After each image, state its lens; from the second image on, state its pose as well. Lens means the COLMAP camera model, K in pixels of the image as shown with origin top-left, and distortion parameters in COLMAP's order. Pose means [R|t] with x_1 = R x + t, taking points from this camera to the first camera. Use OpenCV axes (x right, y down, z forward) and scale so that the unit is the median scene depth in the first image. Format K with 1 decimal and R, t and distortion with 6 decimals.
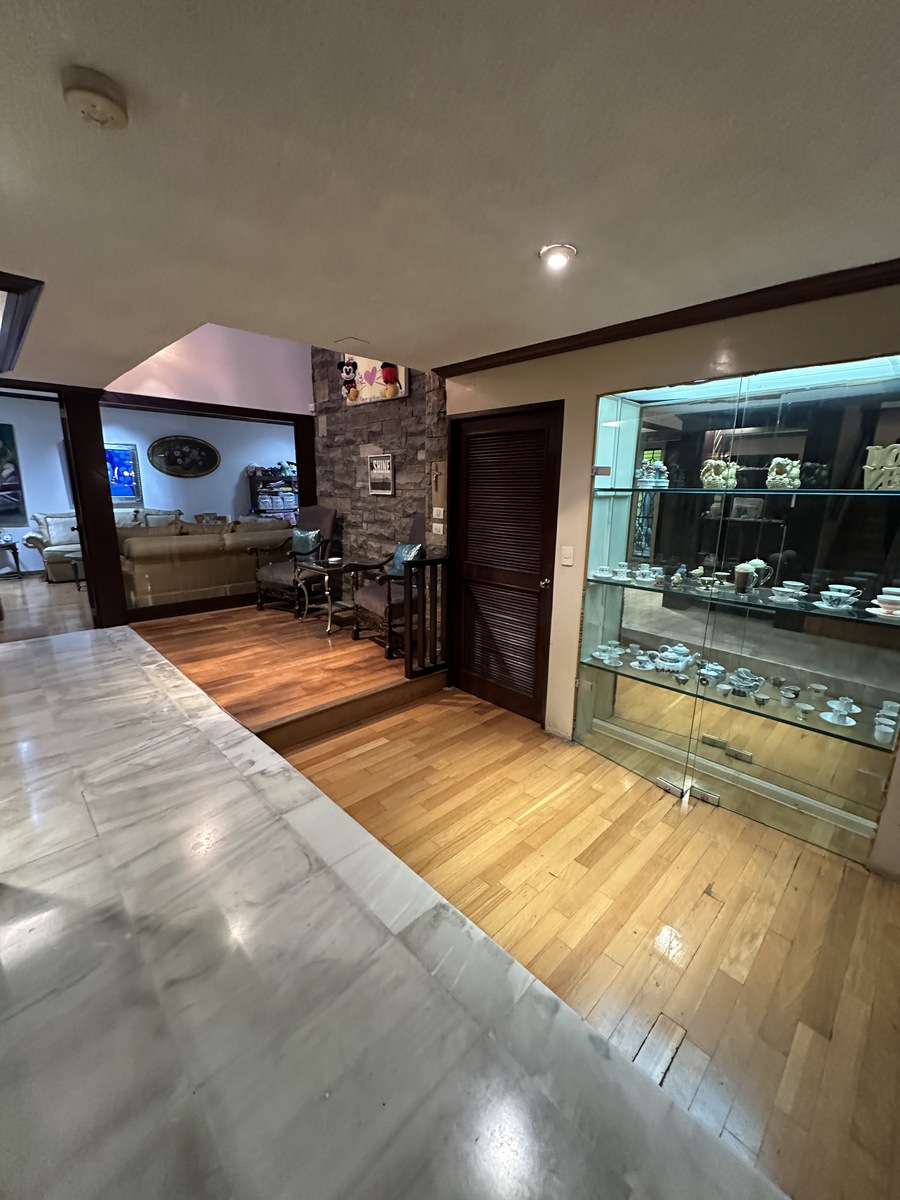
lens RADIAL K [[479.4, 0, 451.7], [0, 479.4, 598.8], [0, 0, 1]] dist [-0.002116, 0.000736]
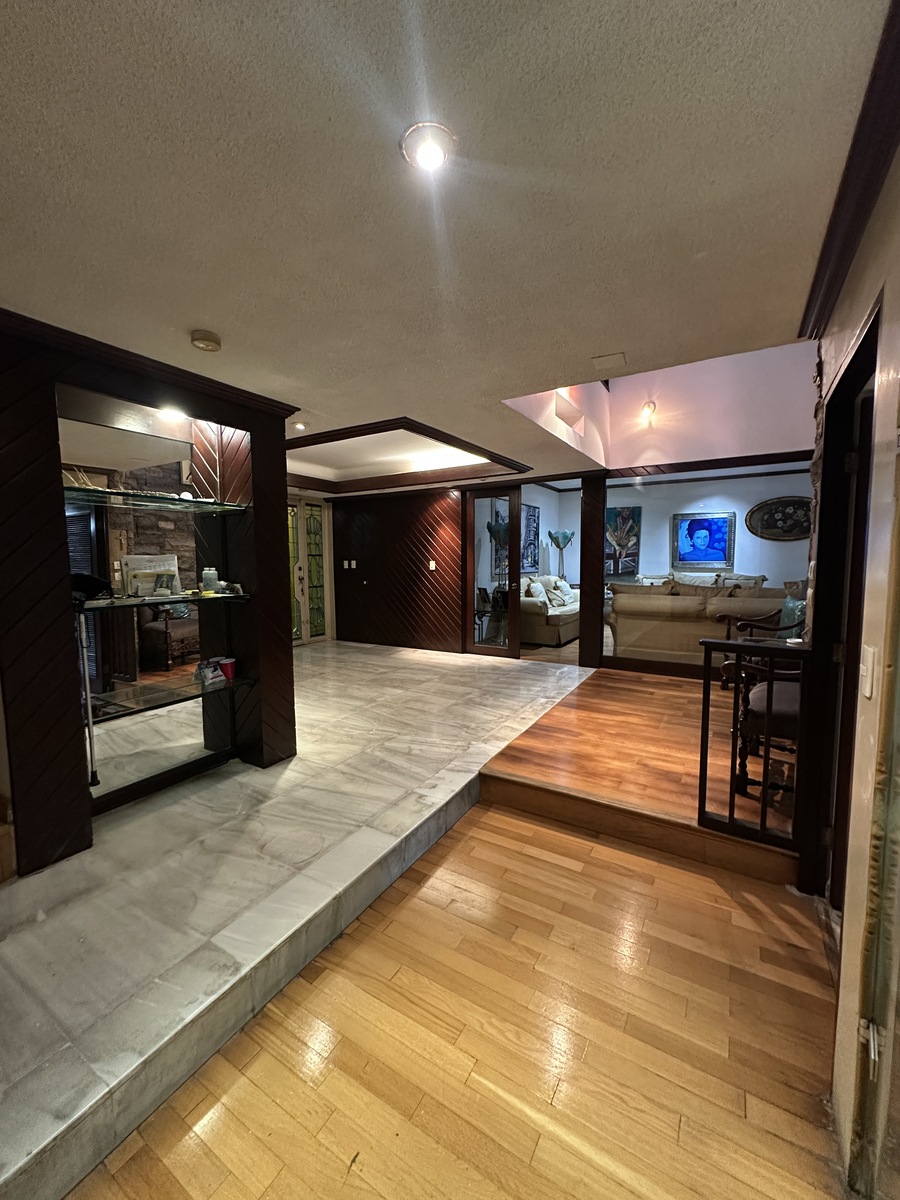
lens RADIAL K [[479.4, 0, 451.5], [0, 479.4, 599.4], [0, 0, 1]] dist [-0.002116, 0.000736]
pose [[0.256355, 0.067950, -0.964191, 0.397012], [-0.206988, 0.978245, 0.013907, -0.062536], [0.944160, 0.196011, 0.264843, 0.435313]]
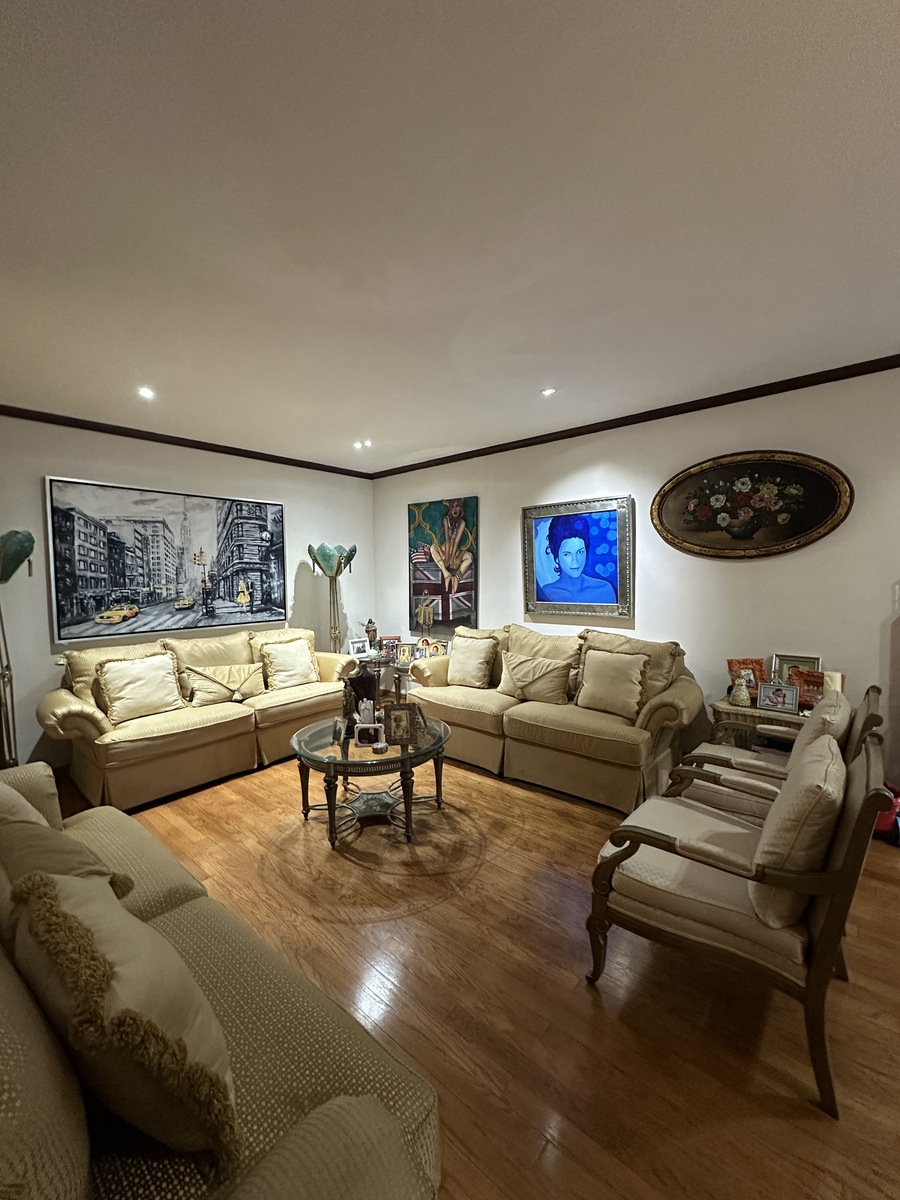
lens RADIAL K [[479.4, 0, 452.0], [0, 479.4, 596.2], [0, 0, 1]] dist [-0.002116, 0.000736]
pose [[0.096257, 0.033120, -0.994805, -0.462357], [-0.206073, 0.978455, 0.012636, -0.433238], [0.973791, 0.203786, 0.101009, 1.770450]]
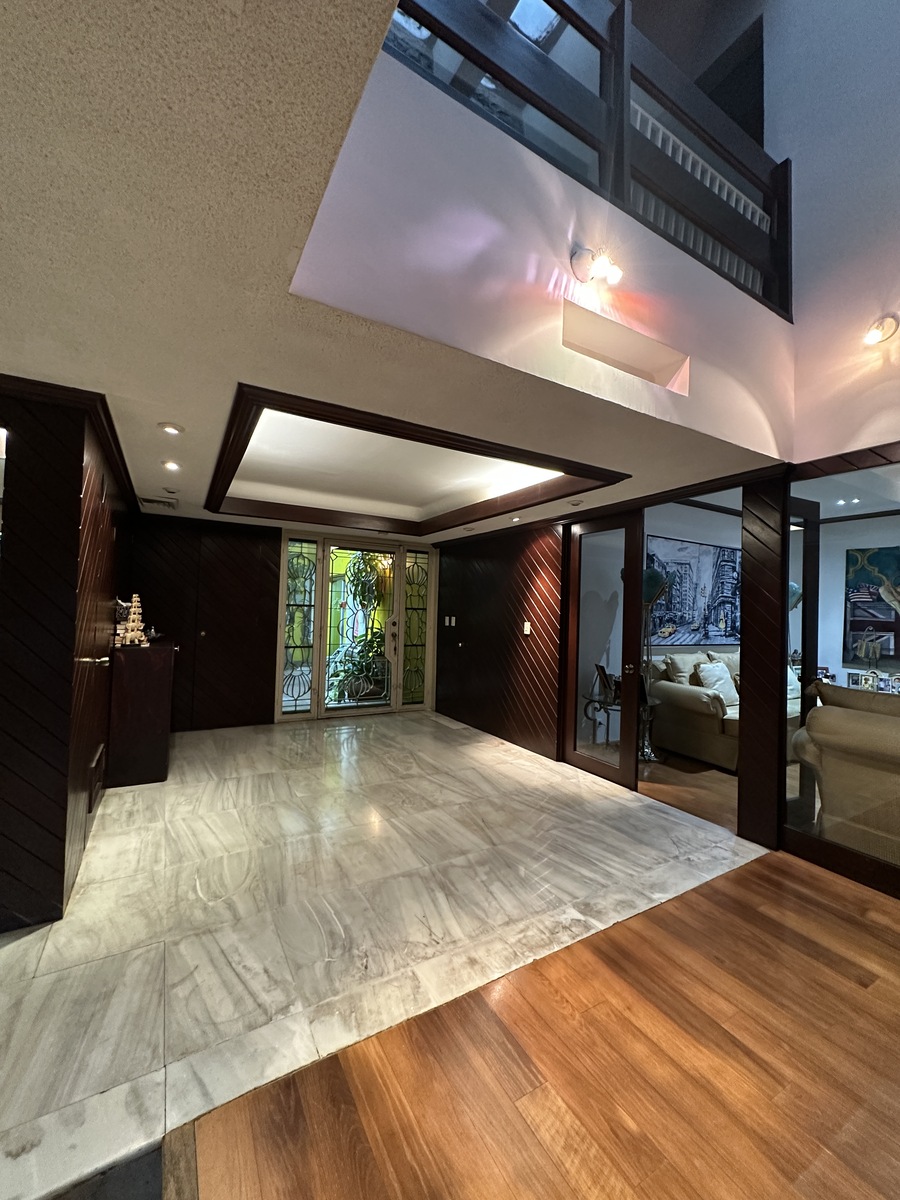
lens RADIAL K [[479.4, 0, 450.2], [0, 479.4, 598.8], [0, 0, 1]] dist [-0.002116, 0.000736]
pose [[-0.240215, -0.041153, -0.969847, -0.026686], [-0.249777, 0.968080, 0.020787, -0.192961], [0.938034, 0.247239, -0.242826, 0.895551]]
